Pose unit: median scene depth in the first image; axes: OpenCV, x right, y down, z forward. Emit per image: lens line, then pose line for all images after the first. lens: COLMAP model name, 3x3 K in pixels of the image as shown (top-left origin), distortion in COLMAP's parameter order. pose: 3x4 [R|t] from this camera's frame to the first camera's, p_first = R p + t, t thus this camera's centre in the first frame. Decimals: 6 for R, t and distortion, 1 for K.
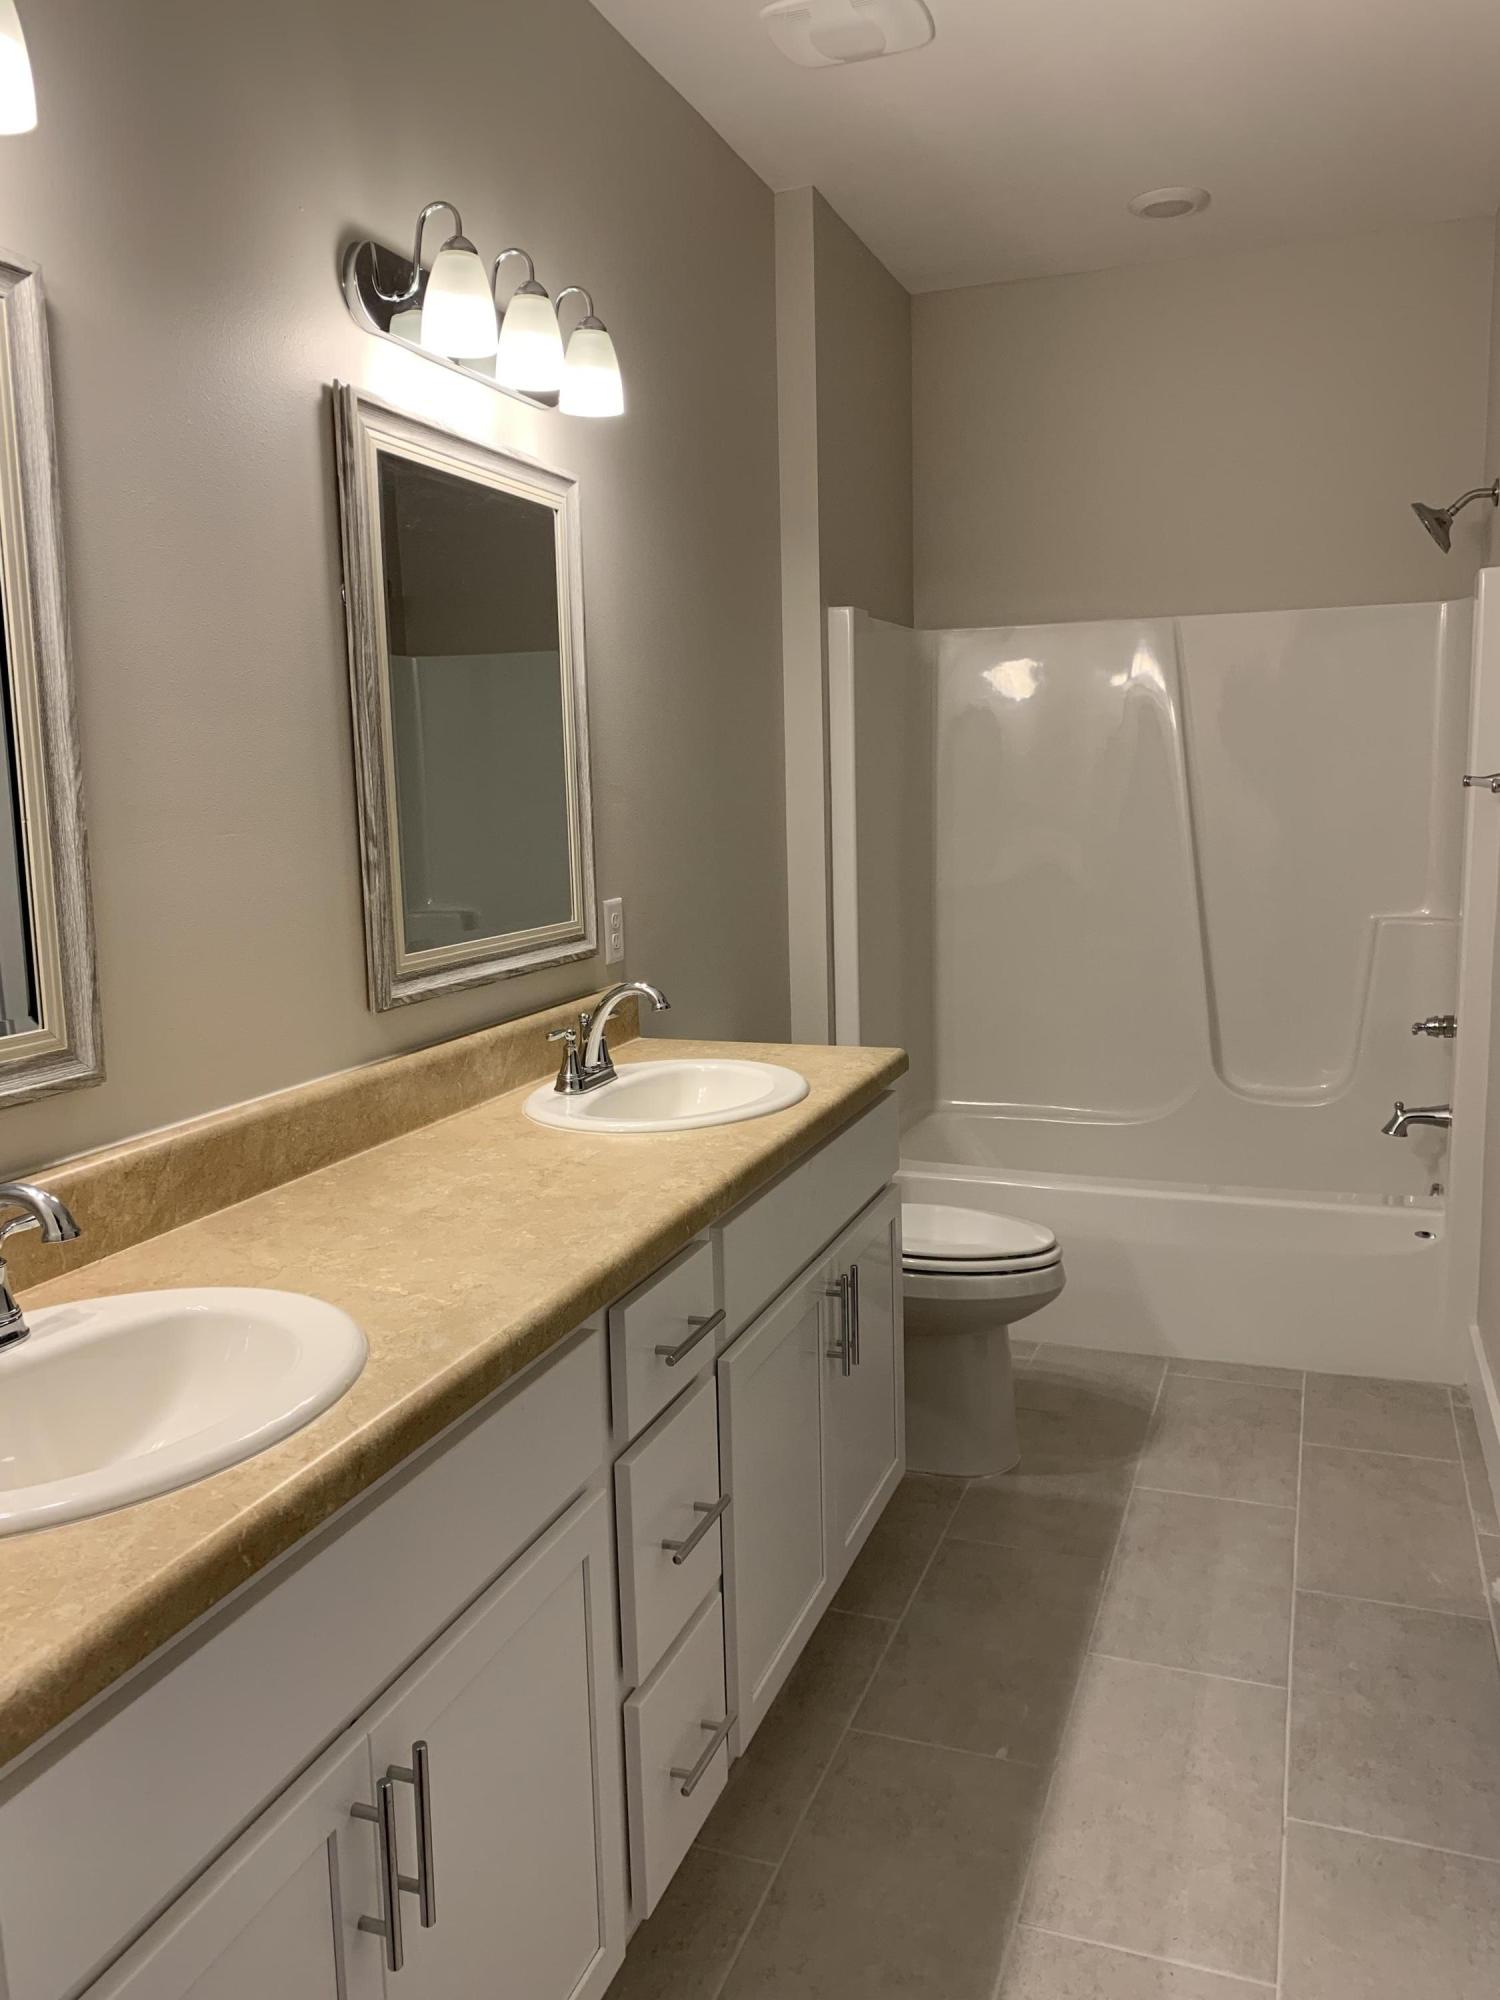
lens RADIAL K [[1535.0, 0, 750.0], [0, 1535.0, 1000.0], [0, 0, 1]] dist [0.024018, -0.009636]
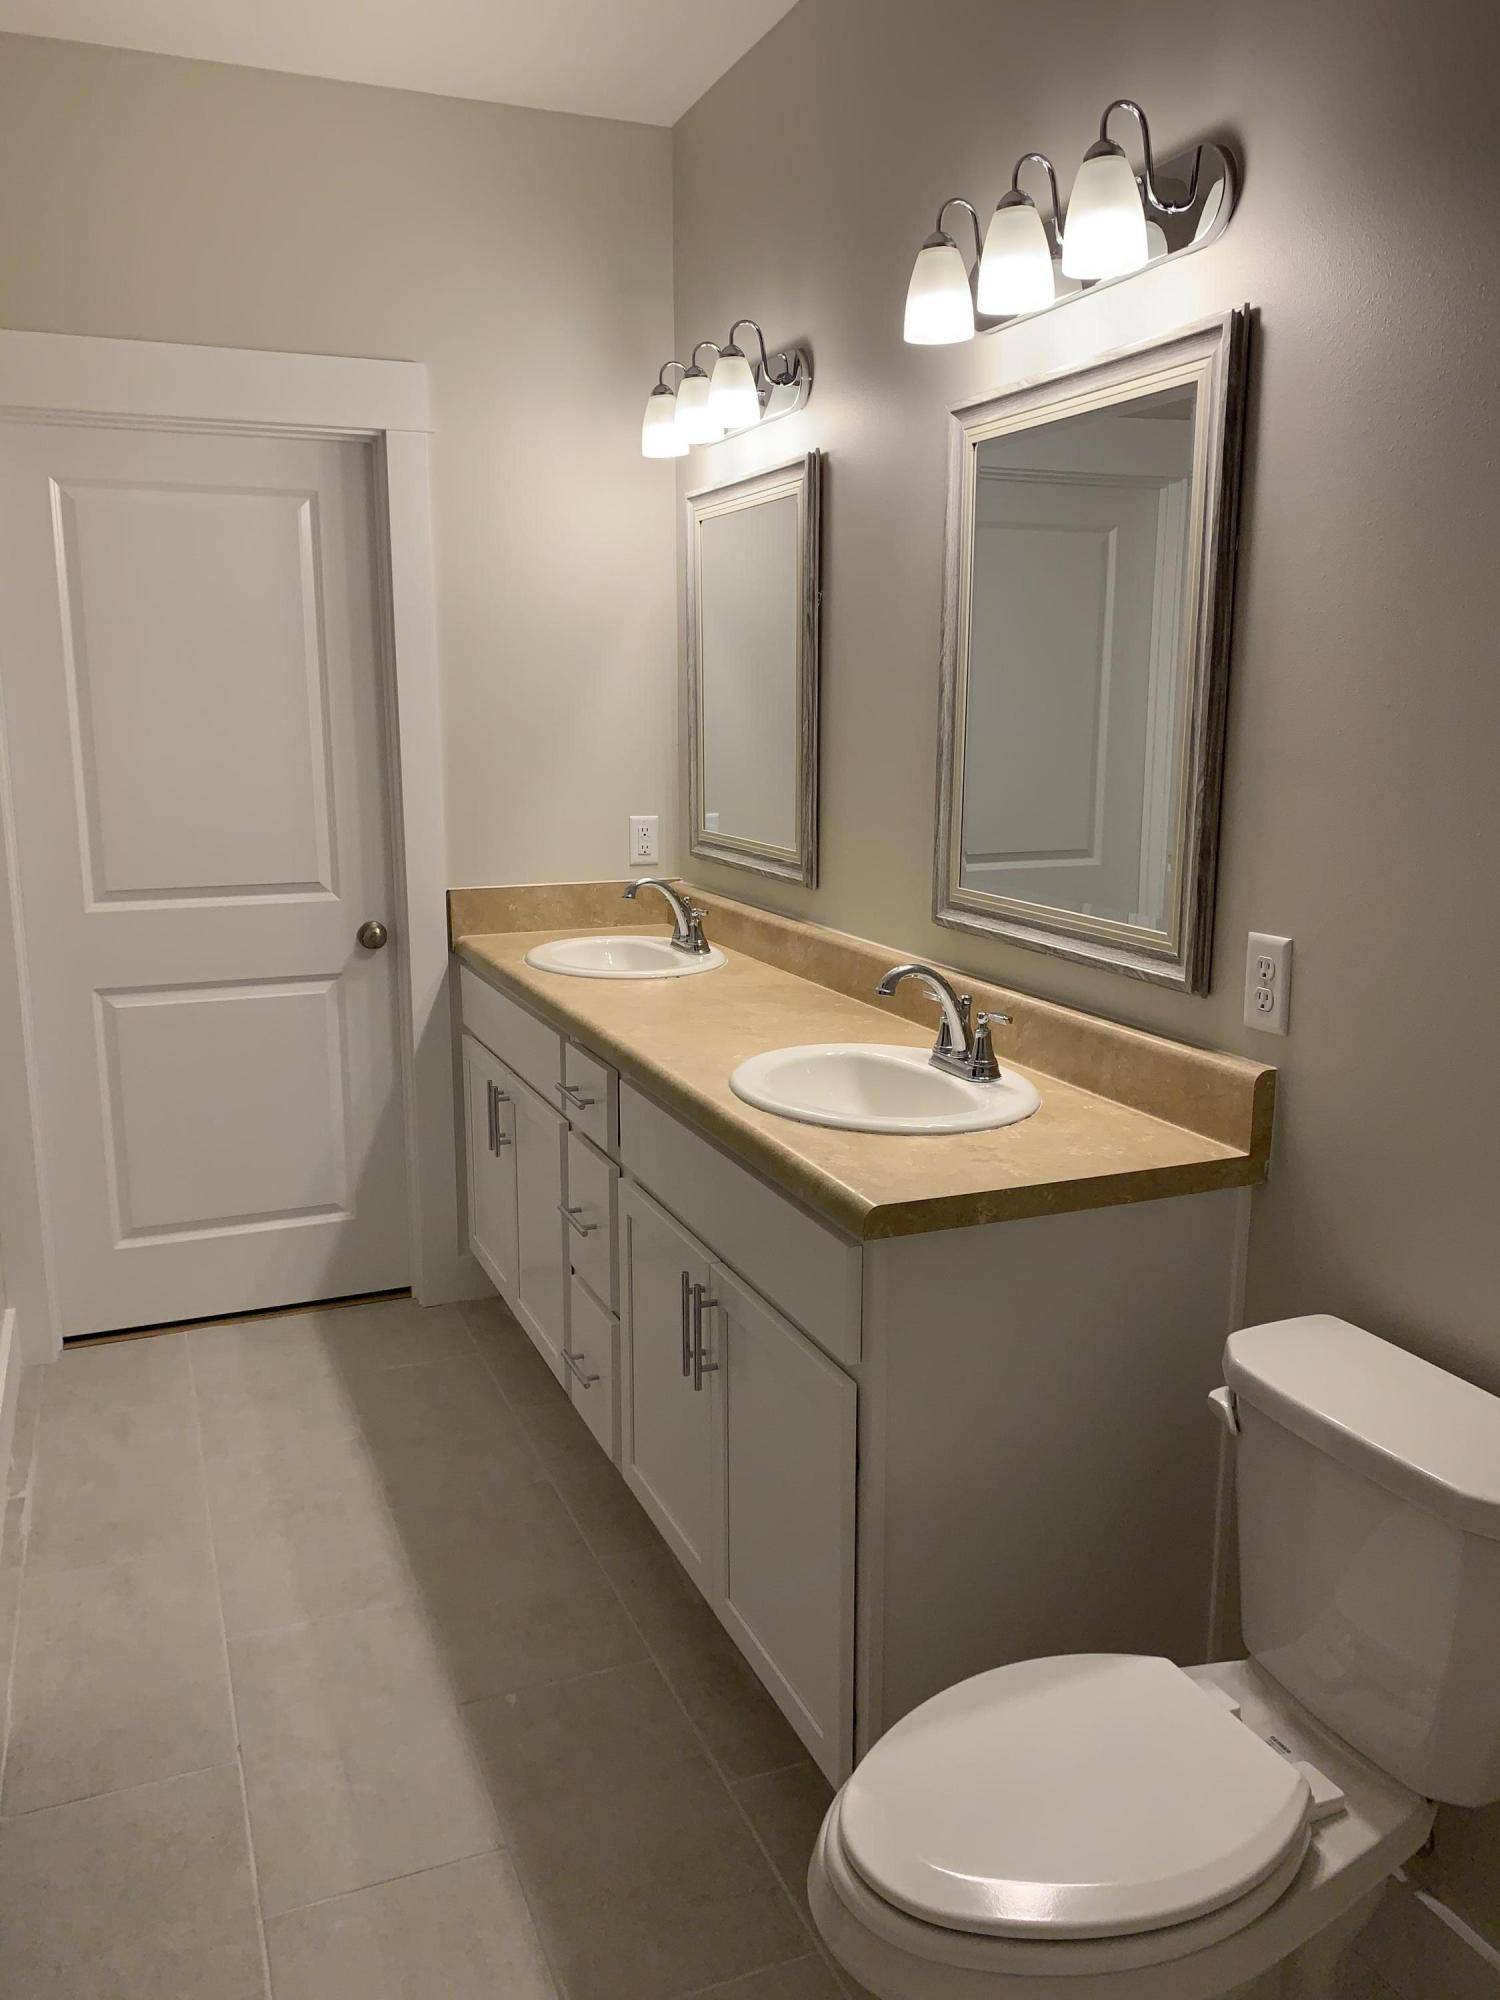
lens RADIAL K [[1535.0, 0, 750.0], [0, 1535.0, 1000.0], [0, 0, 1]] dist [0.024018, -0.009636]
pose [[-0.733399, 0.153960, -0.662134, 0.674101], [-0.083502, 0.946237, 0.312509, -0.298674], [0.674650, 0.284484, -0.681114, 1.718732]]
